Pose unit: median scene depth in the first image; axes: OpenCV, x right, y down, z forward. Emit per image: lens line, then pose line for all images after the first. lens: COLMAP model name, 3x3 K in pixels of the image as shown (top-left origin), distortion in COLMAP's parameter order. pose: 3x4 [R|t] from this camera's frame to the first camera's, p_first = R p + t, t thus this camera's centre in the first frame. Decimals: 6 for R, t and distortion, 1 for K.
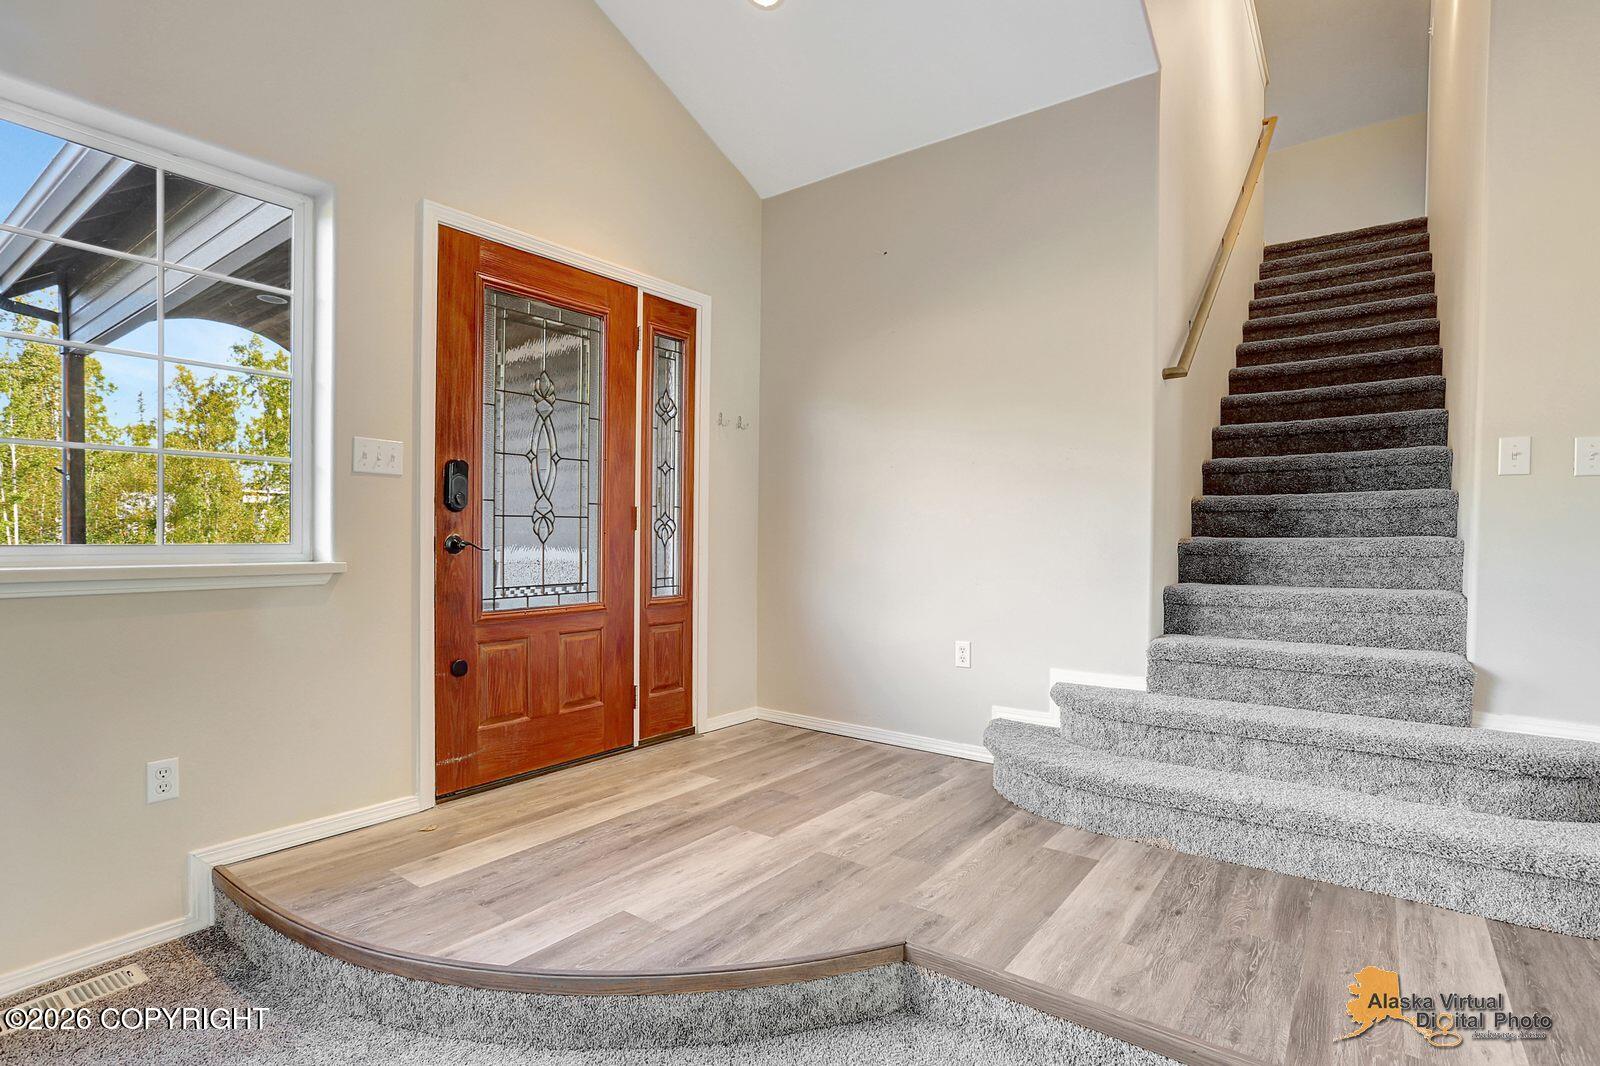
lens RADIAL K [[778.0, 0, 804.3], [0, 778.0, 540.1], [0, 0, 1]] dist [-0.044614, 0.023984]
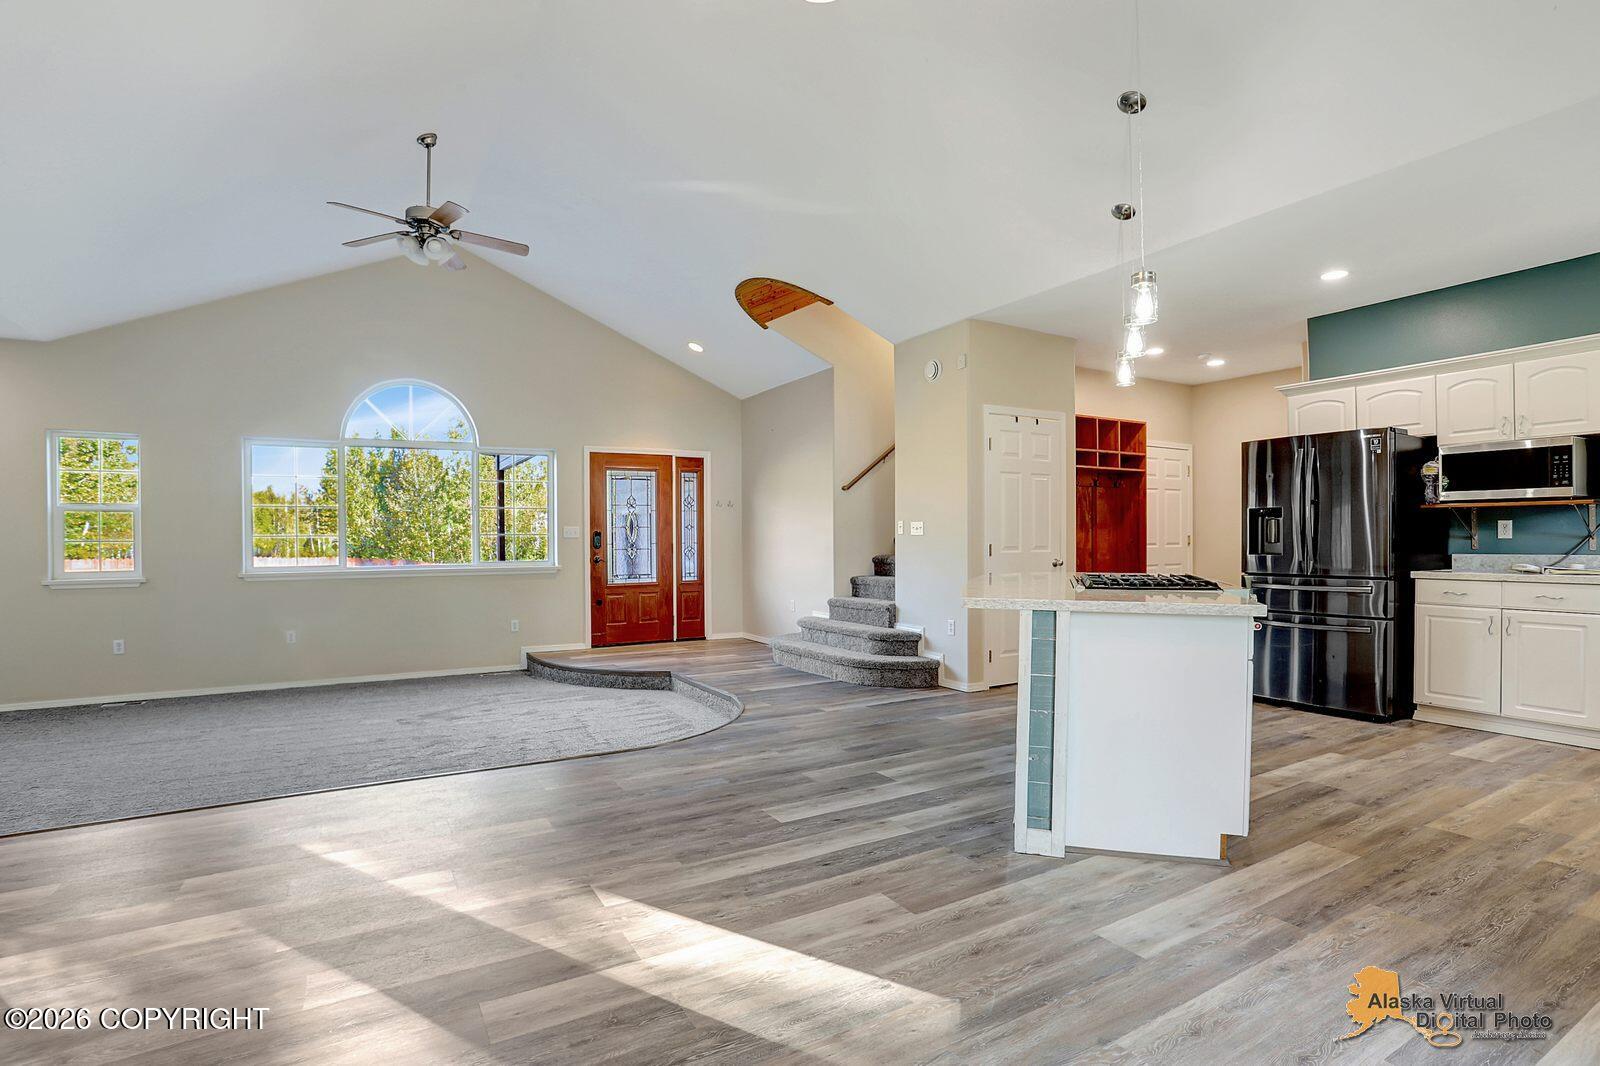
lens RADIAL K [[778.0, 0, 804.2], [0, 778.0, 547.4], [0, 0, 1]] dist [-0.044614, 0.023984]
pose [[0.920570, -0.009310, -0.390467, 1.368046], [0.011418, 0.999930, 0.003075, -0.042149], [0.390411, -0.007289, 0.920612, -1.352404]]
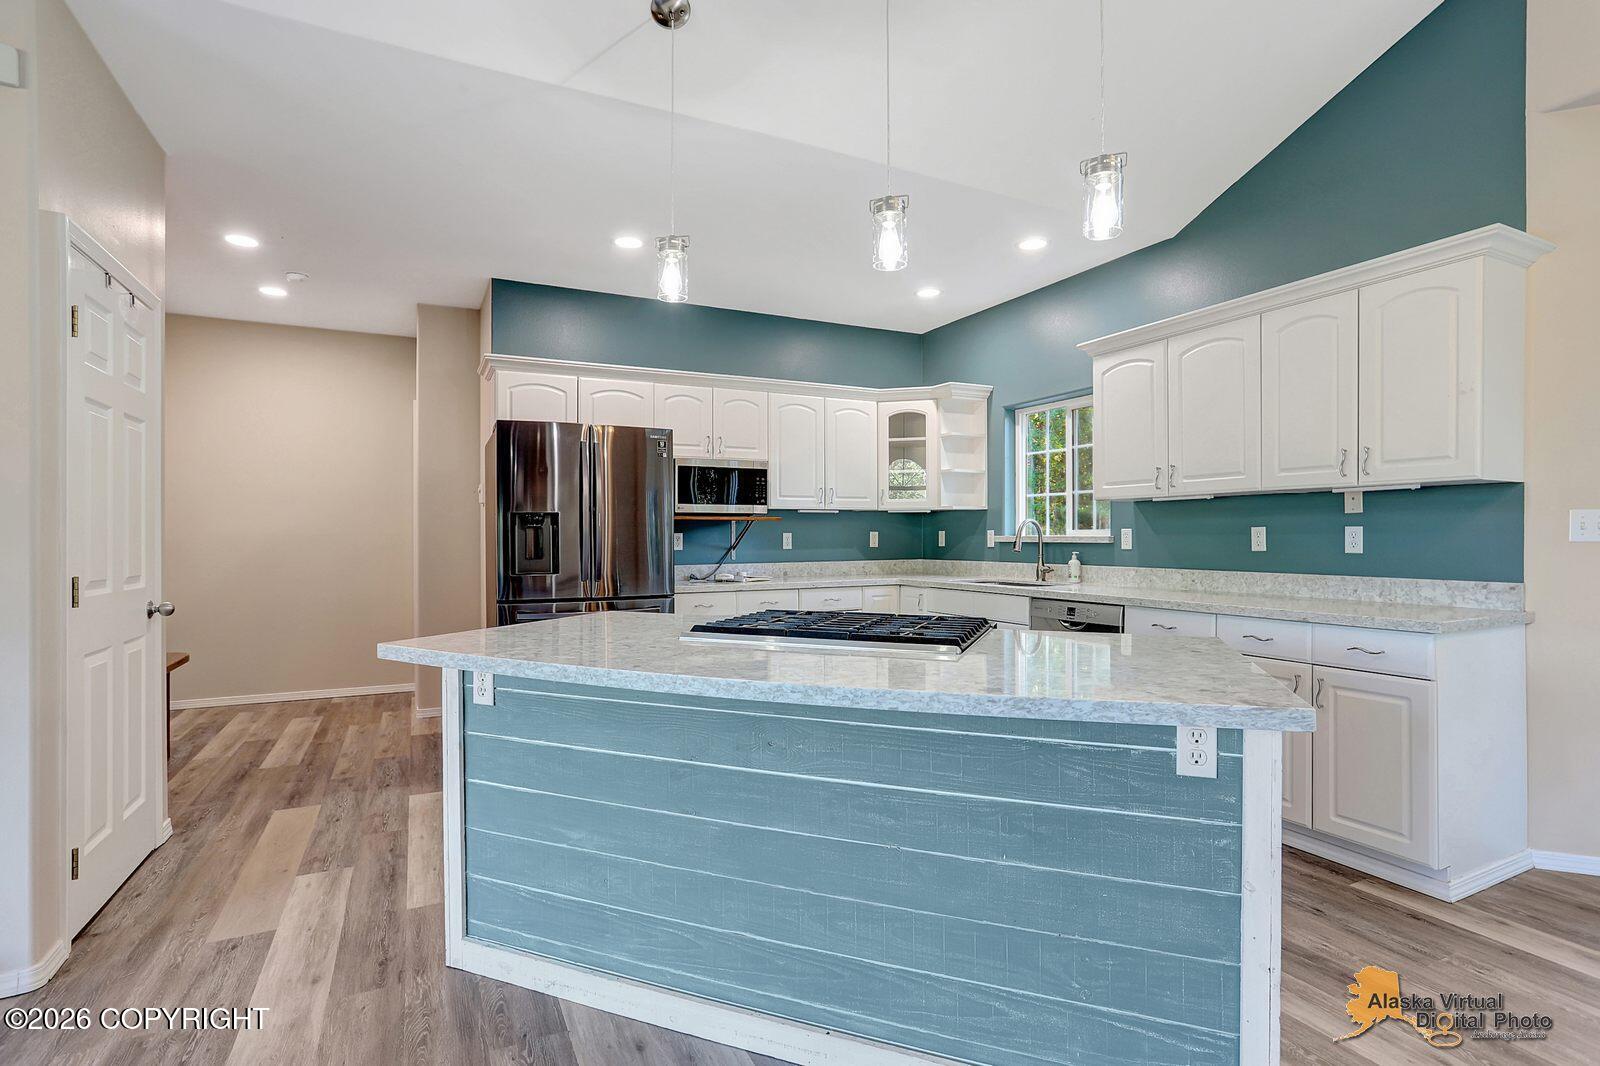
lens RADIAL K [[778.0, 0, 799.5], [0, 778.0, 537.6], [0, 0, 1]] dist [-0.044614, 0.023984]
pose [[0.453283, -0.009769, 0.891313, 0.668245], [0.013784, 0.999897, 0.003950, -0.070242], [-0.891260, 0.010495, 0.453372, -0.310298]]
